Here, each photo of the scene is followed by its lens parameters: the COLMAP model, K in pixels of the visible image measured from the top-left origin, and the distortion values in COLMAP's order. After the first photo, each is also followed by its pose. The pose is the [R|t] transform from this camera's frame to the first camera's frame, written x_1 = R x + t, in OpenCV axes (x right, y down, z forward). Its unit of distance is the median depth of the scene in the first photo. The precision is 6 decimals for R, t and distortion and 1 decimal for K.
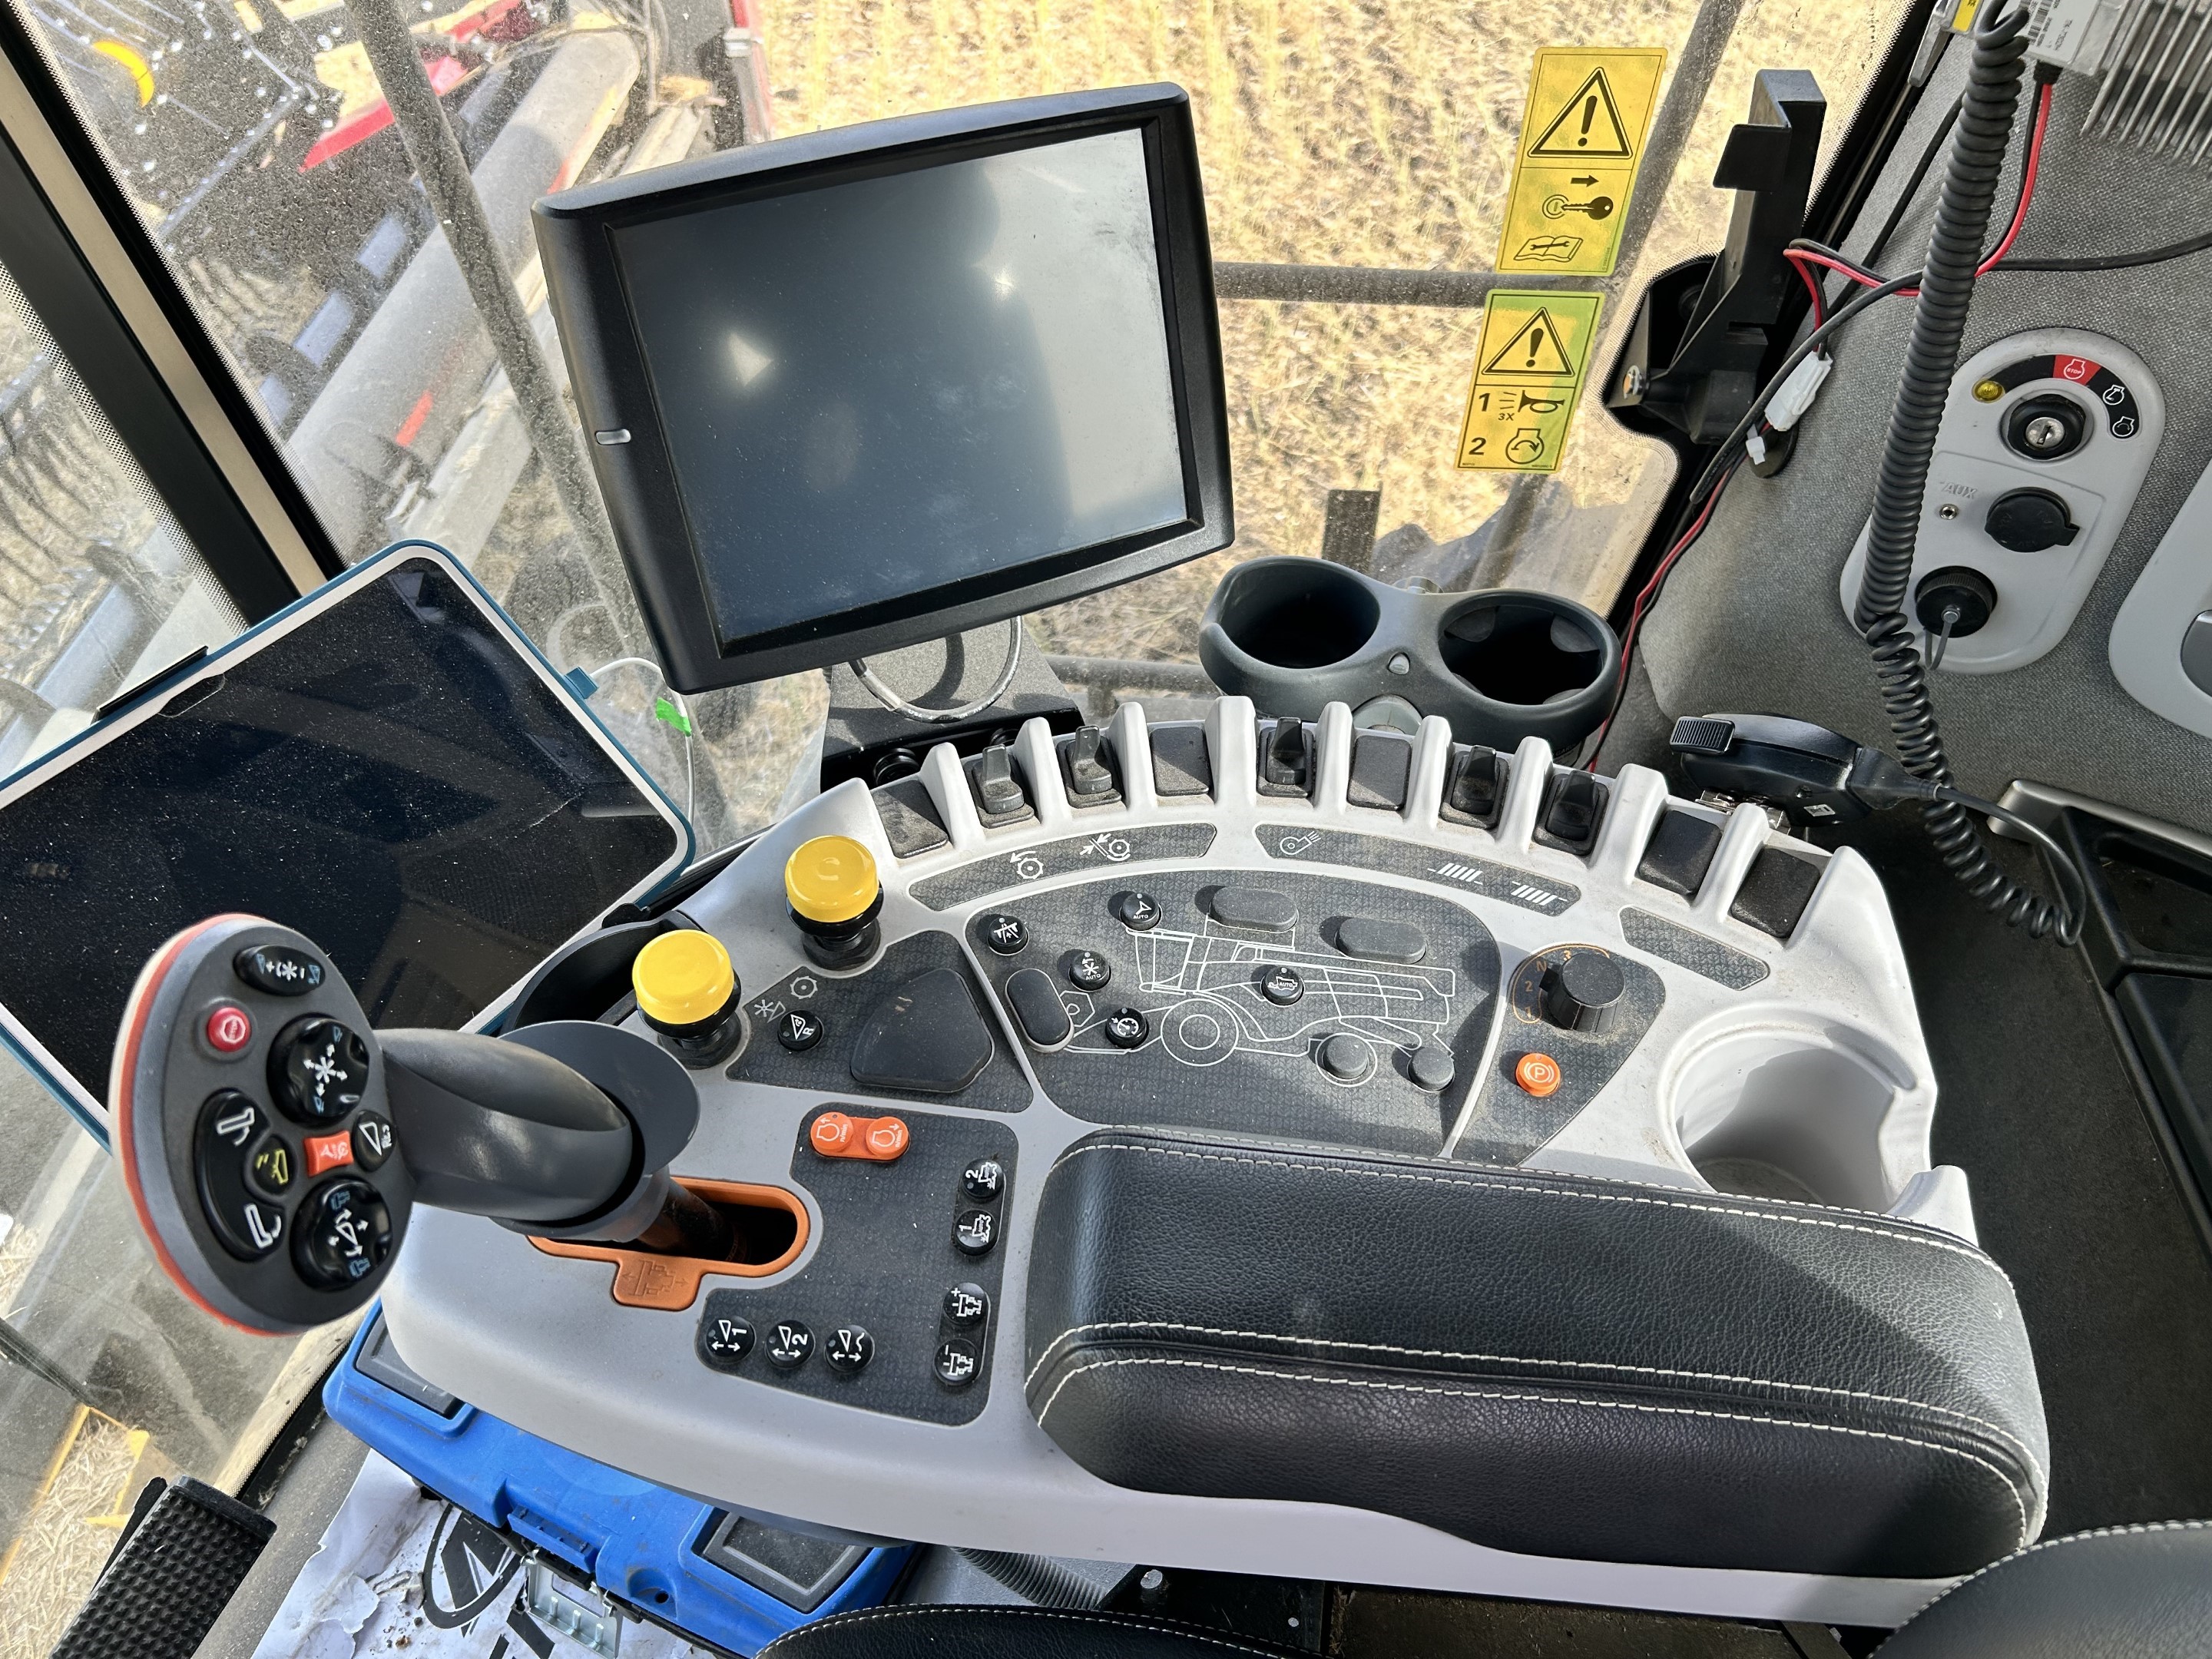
lens RADIAL K [[1658.4, 0, 1105.0], [0, 1658.4, 826.8], [0, 0, 1]] dist [0.033131, -0.037284]
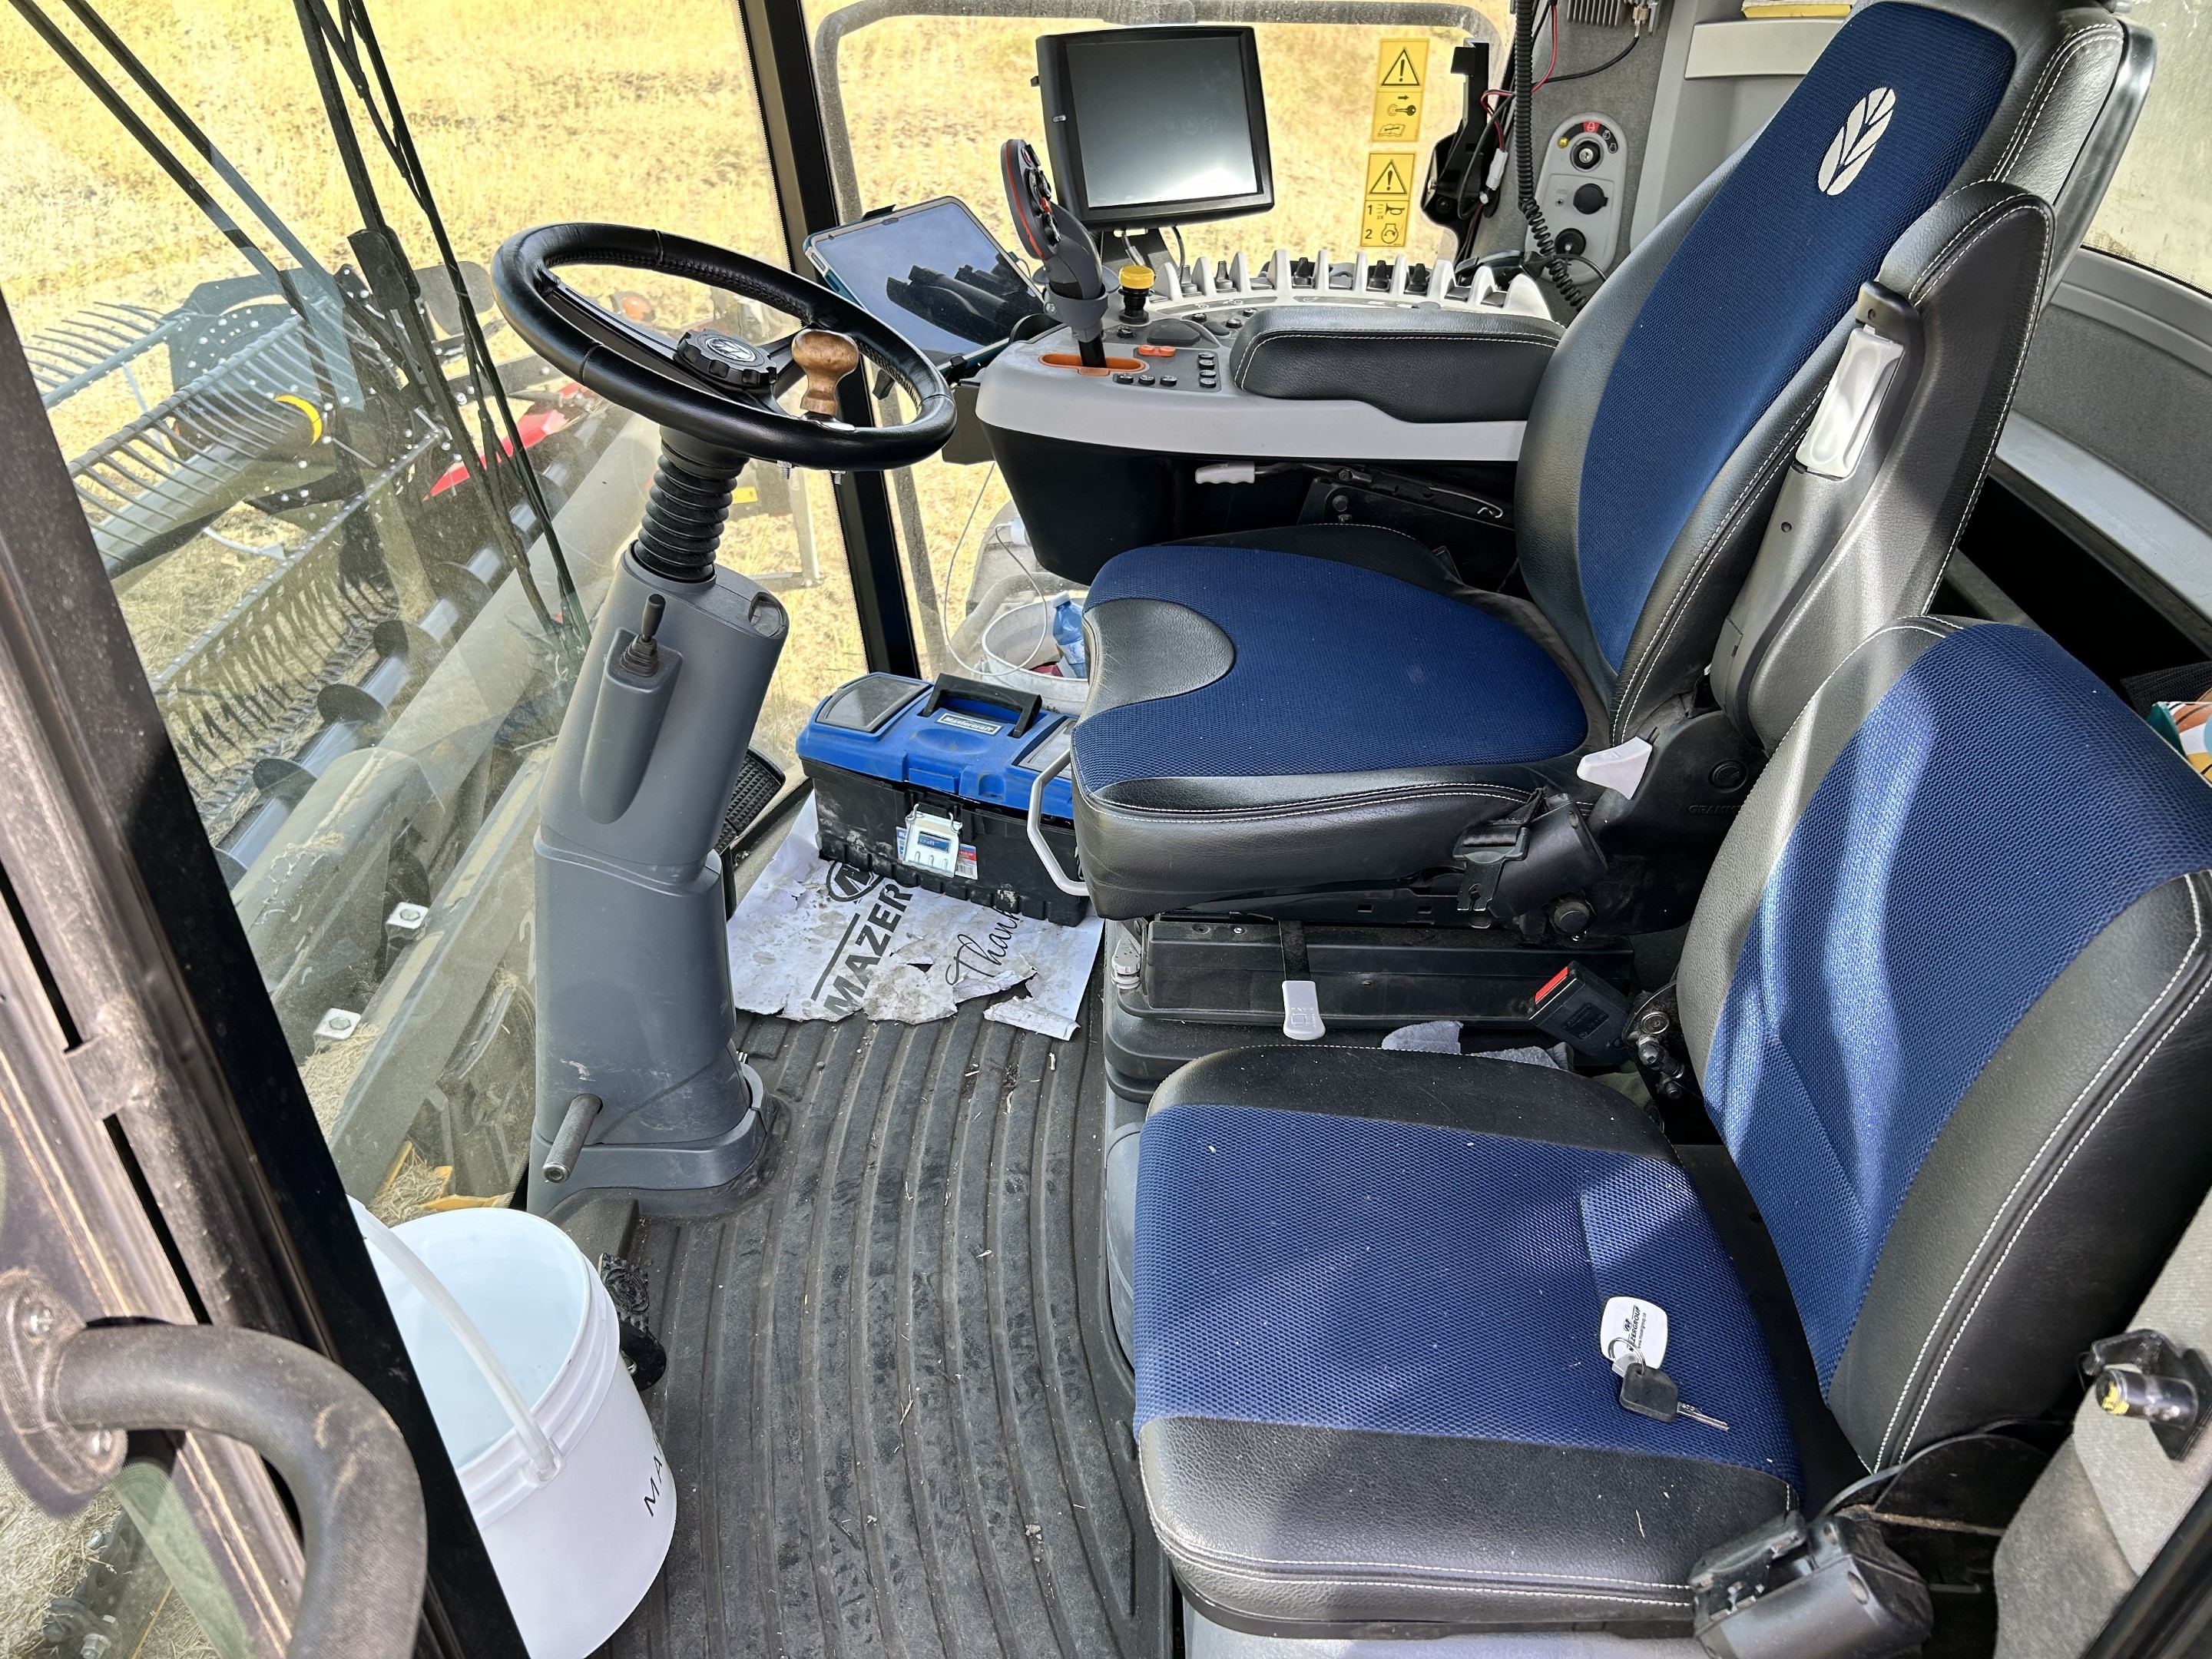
lens RADIAL K [[1646.2, 0, 1104.5], [0, 1646.2, 834.1], [0, 0, 1]] dist [0.020652, 0.003788]
pose [[0.997929, -0.024439, 0.059502, -0.327053], [0.039231, 0.964298, -0.261897, 1.295008], [-0.050977, 0.263689, 0.963260, -1.050850]]
